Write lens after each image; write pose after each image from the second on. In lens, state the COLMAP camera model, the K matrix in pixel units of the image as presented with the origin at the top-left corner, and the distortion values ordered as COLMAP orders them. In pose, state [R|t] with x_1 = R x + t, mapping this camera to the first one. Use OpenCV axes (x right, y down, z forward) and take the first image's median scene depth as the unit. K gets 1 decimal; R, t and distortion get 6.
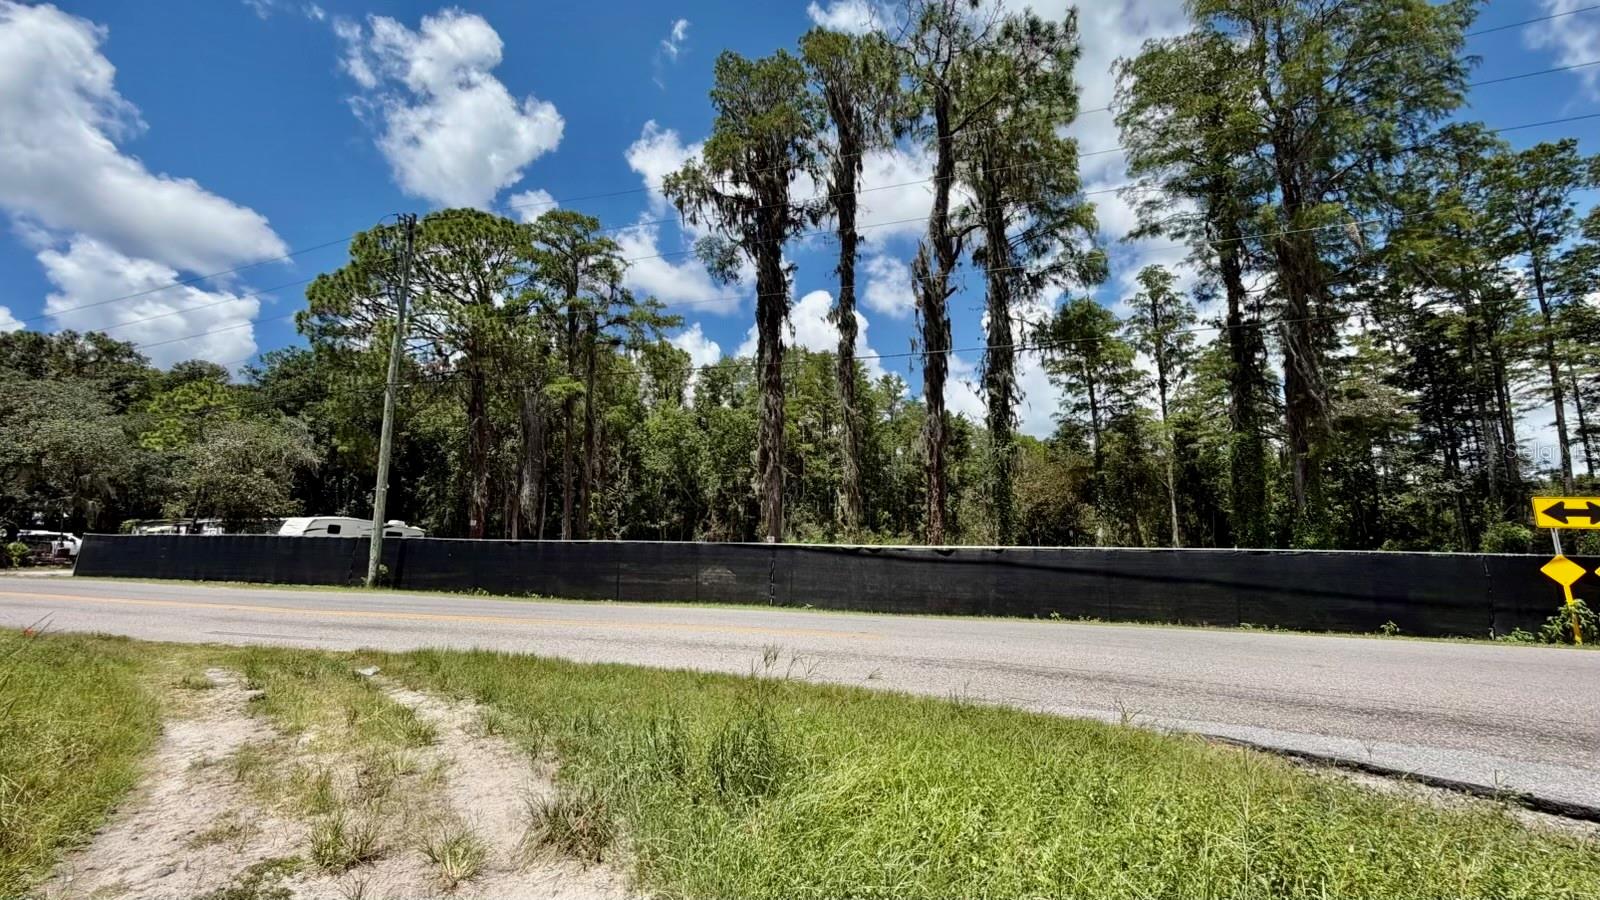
lens RADIAL K [[640.8, 0, 795.0], [0, 640.8, 450.7], [0, 0, 1]] dist [0.000810, 0.000035]
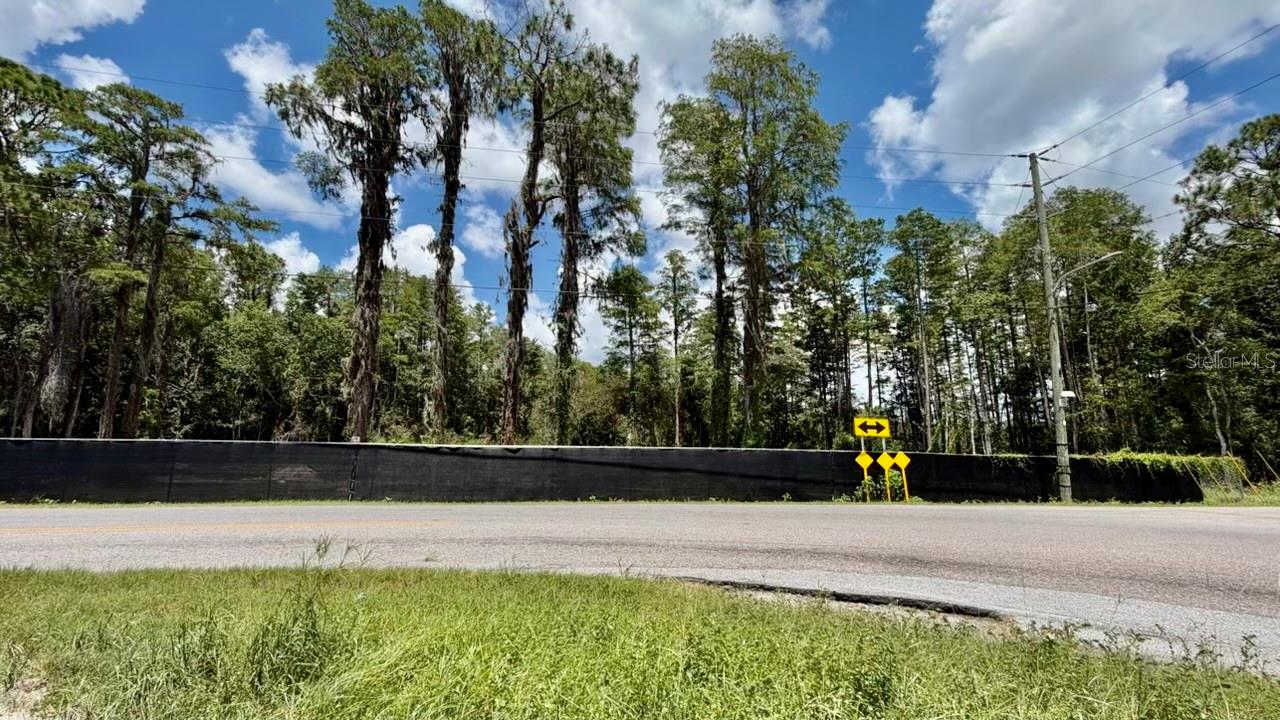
lens RADIAL K [[513.7, 0, 637.9], [0, 513.7, 361.2], [0, 0, 1]] dist [0.001107, -0.000081]
pose [[0.898765, 0.072556, 0.432385, 0.004105], [-0.065969, 0.997363, -0.030238, -0.000018], [-0.433439, -0.001347, 0.901182, -0.000268]]
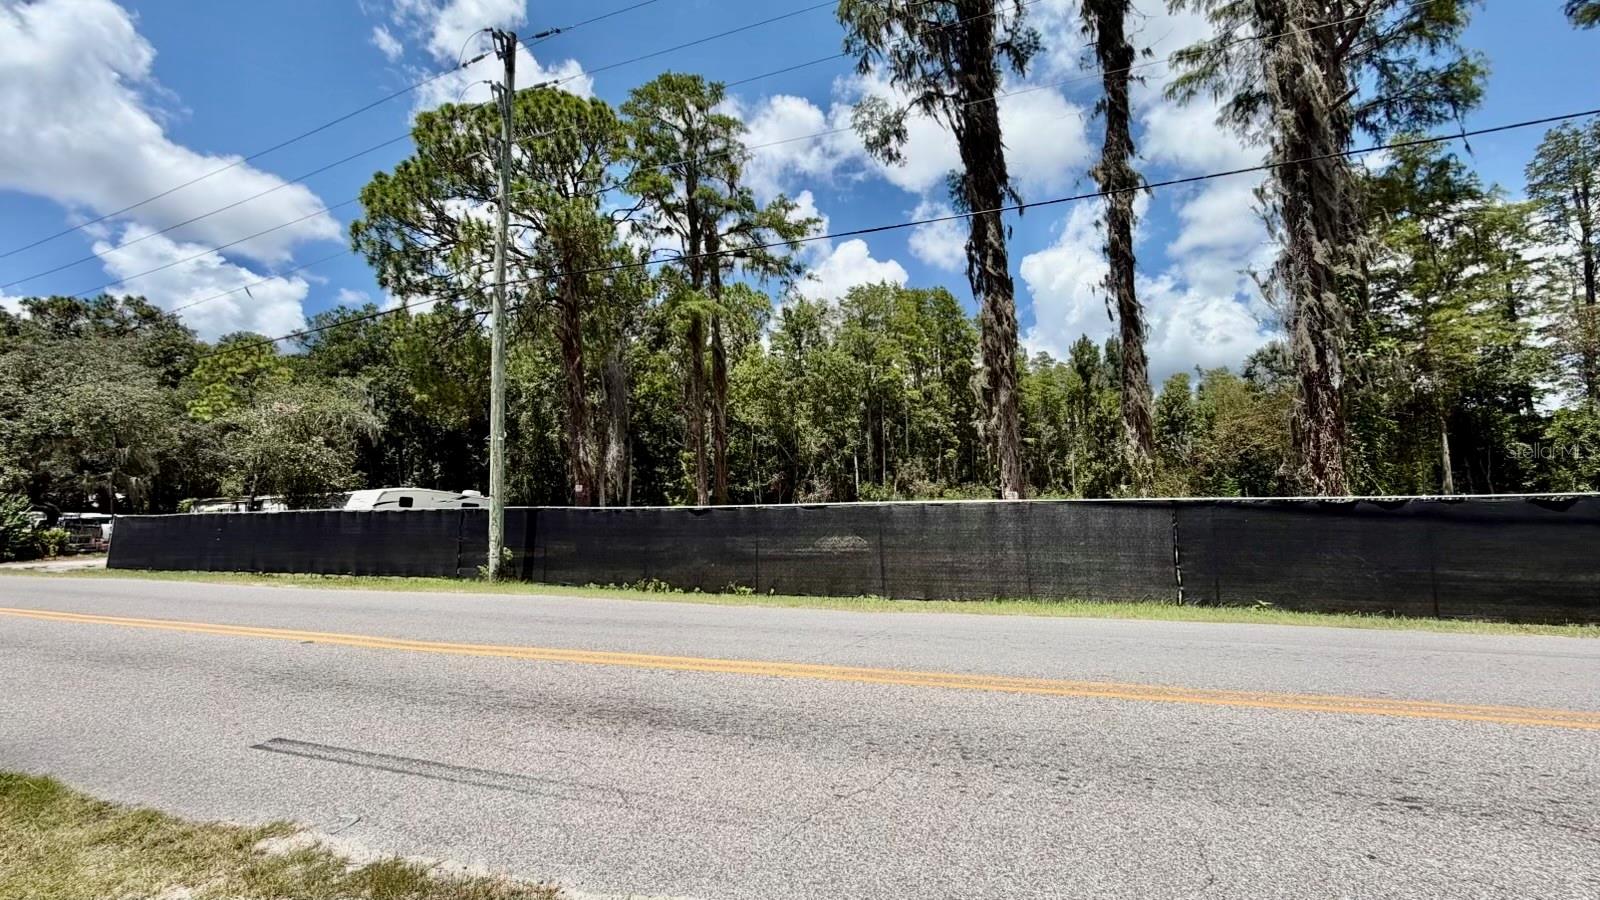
lens RADIAL K [[642.2, 0, 797.4], [0, 642.2, 451.5], [0, 0, 1]] dist [0.001107, -0.000081]
pose [[0.998095, -0.033526, -0.051787, -0.183544], [0.036576, 0.997581, 0.059120, 0.028494], [0.049680, -0.060902, 0.996907, 0.208454]]
